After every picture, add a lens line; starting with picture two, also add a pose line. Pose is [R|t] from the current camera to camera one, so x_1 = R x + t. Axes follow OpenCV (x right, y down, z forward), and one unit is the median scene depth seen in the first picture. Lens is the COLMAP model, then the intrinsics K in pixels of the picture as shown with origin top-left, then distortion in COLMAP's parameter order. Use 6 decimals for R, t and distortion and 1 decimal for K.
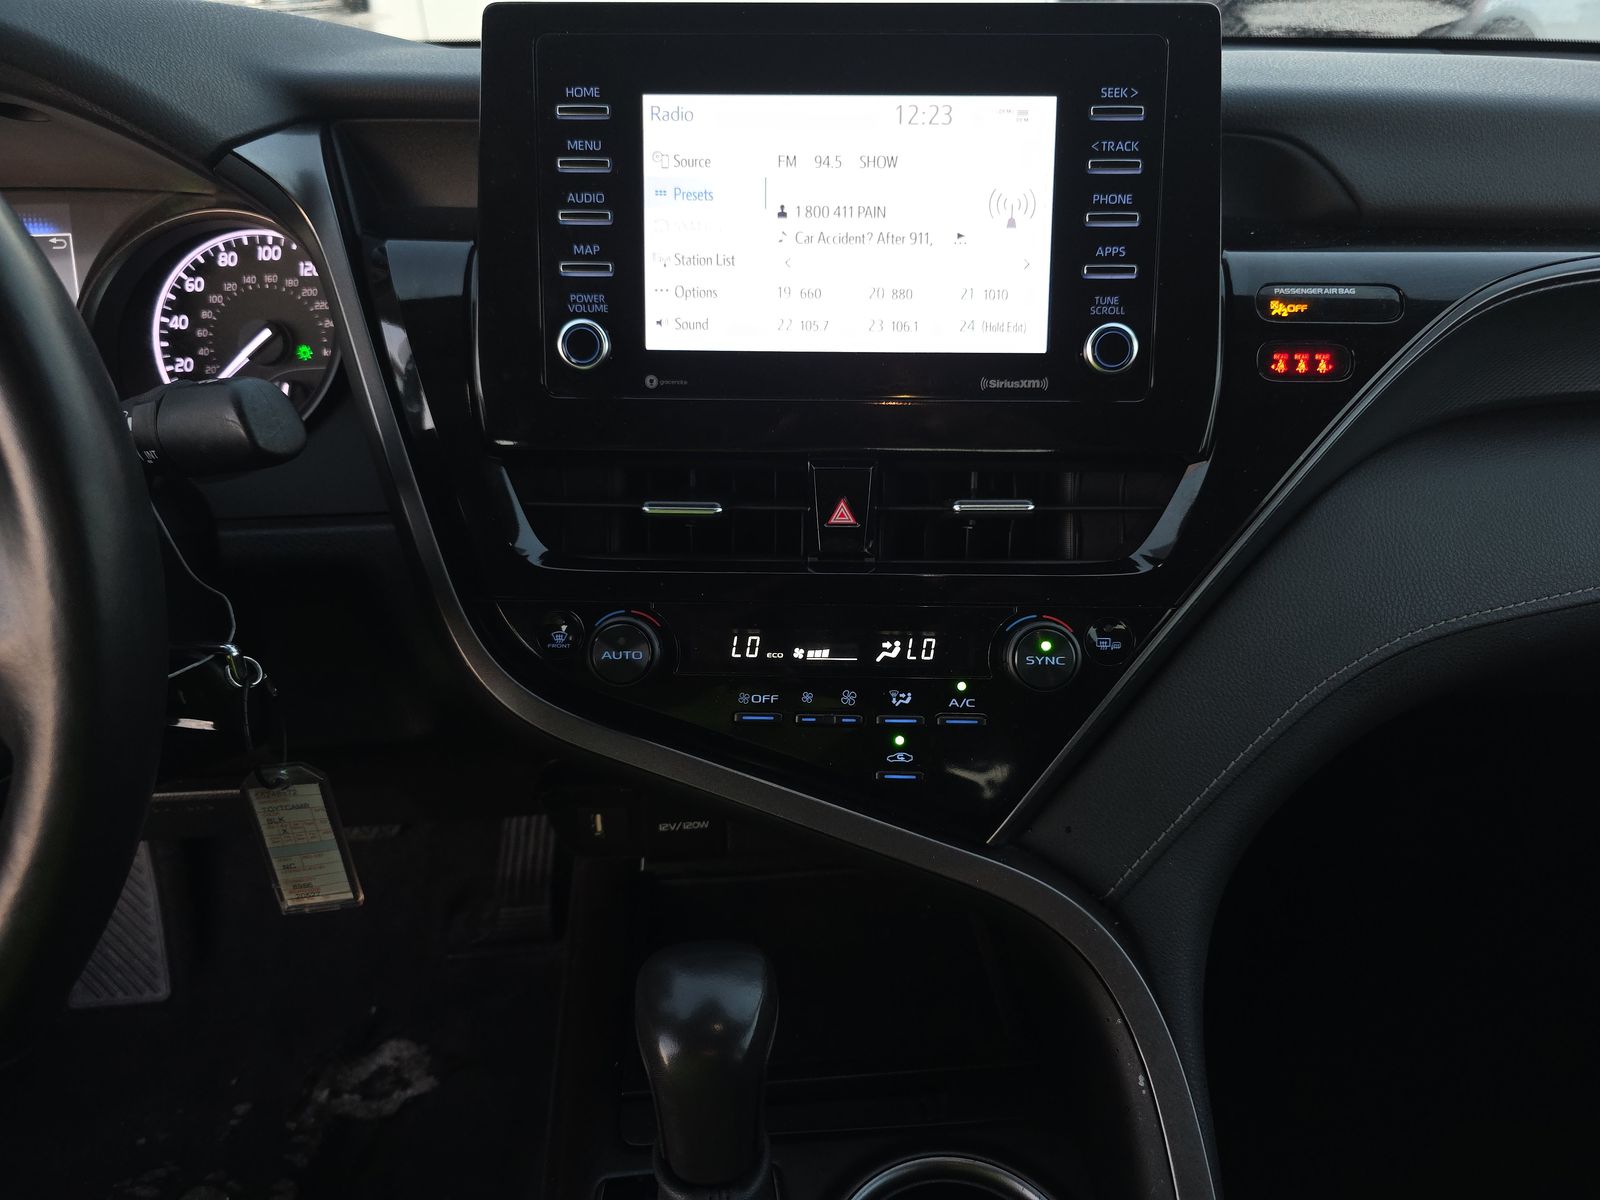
lens RADIAL K [[1045.0, 0, 800.0], [0, 1045.0, 600.0], [0, 0, 1]] dist [0.069892, -0.104575]
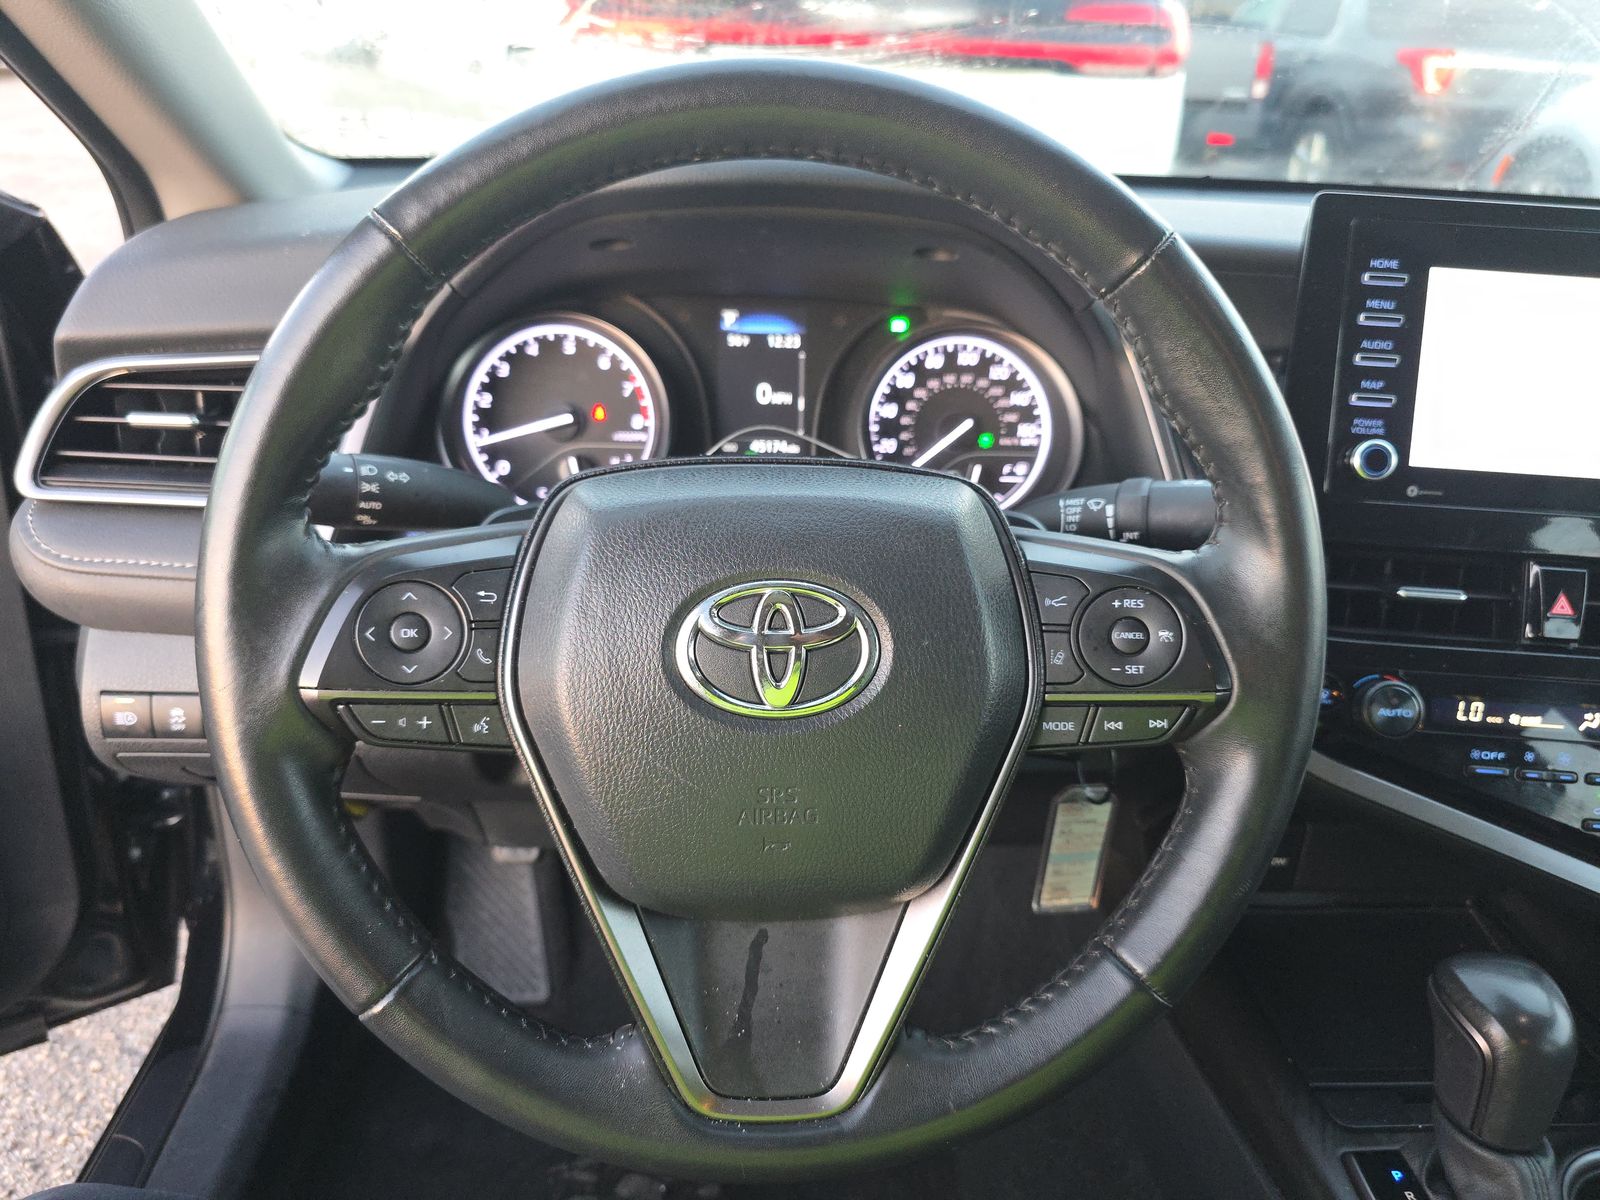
lens RADIAL K [[1052.2, 0, 800.0], [0, 1052.2, 600.0], [0, 0, 1]] dist [-0.000563, 0.003125]
pose [[0.998419, 0.055477, -0.009017, -0.760818], [-0.055857, 0.997204, -0.049636, 0.018708], [0.006238, 0.050061, 0.998727, -0.210019]]
